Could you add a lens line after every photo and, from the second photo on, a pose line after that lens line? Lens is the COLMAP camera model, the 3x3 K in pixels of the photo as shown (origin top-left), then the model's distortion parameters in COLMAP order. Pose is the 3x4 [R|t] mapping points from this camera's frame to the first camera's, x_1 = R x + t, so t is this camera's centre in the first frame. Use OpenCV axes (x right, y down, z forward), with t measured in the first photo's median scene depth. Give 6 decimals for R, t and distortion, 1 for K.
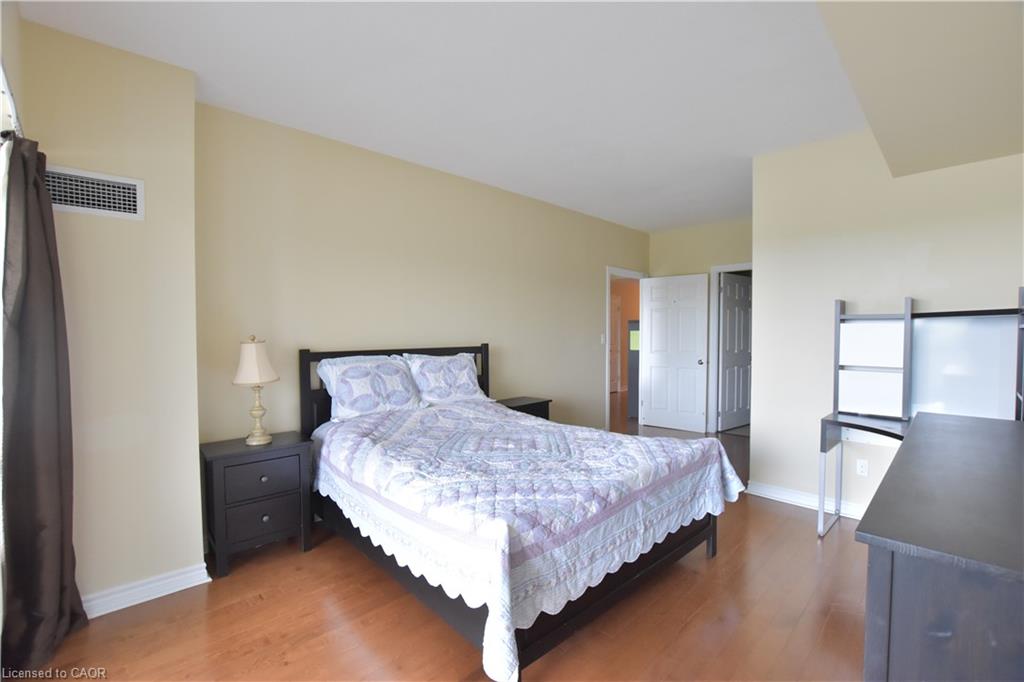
lens RADIAL K [[456.9, 0, 512.9], [0, 456.9, 340.2], [0, 0, 1]] dist [-0.027964, -0.000138]
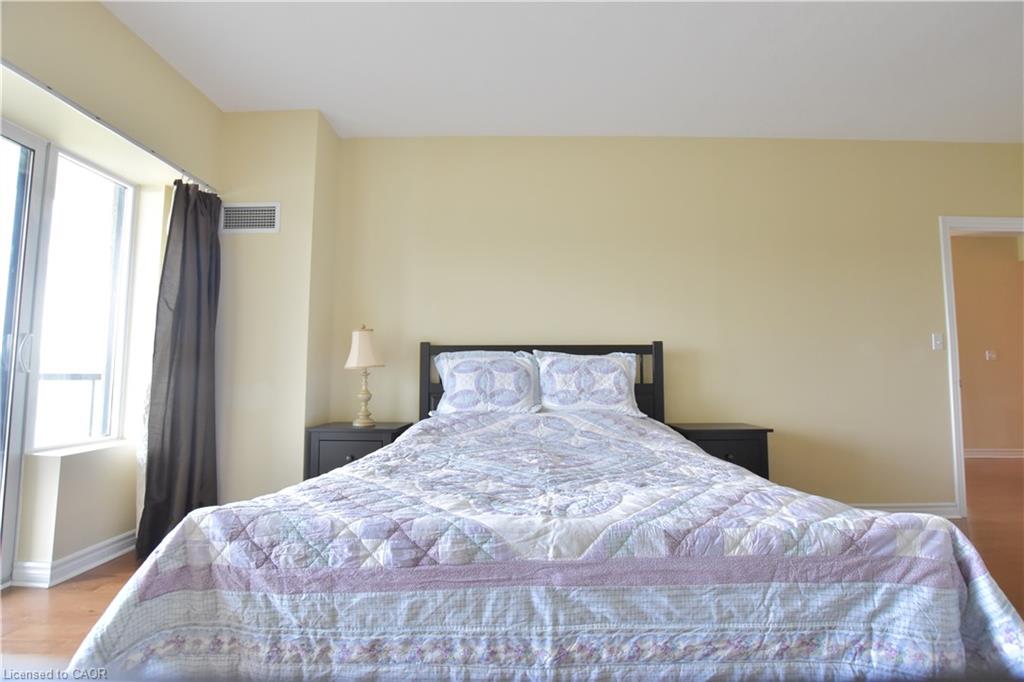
lens RADIAL K [[456.9, 0, 512.8], [0, 456.9, 340.4], [0, 0, 1]] dist [-0.027964, -0.000138]
pose [[0.704417, -0.044108, -0.708415, 0.410045], [-0.020684, 0.996368, -0.082603, 0.099089], [0.709485, 0.072840, 0.700946, 0.442673]]
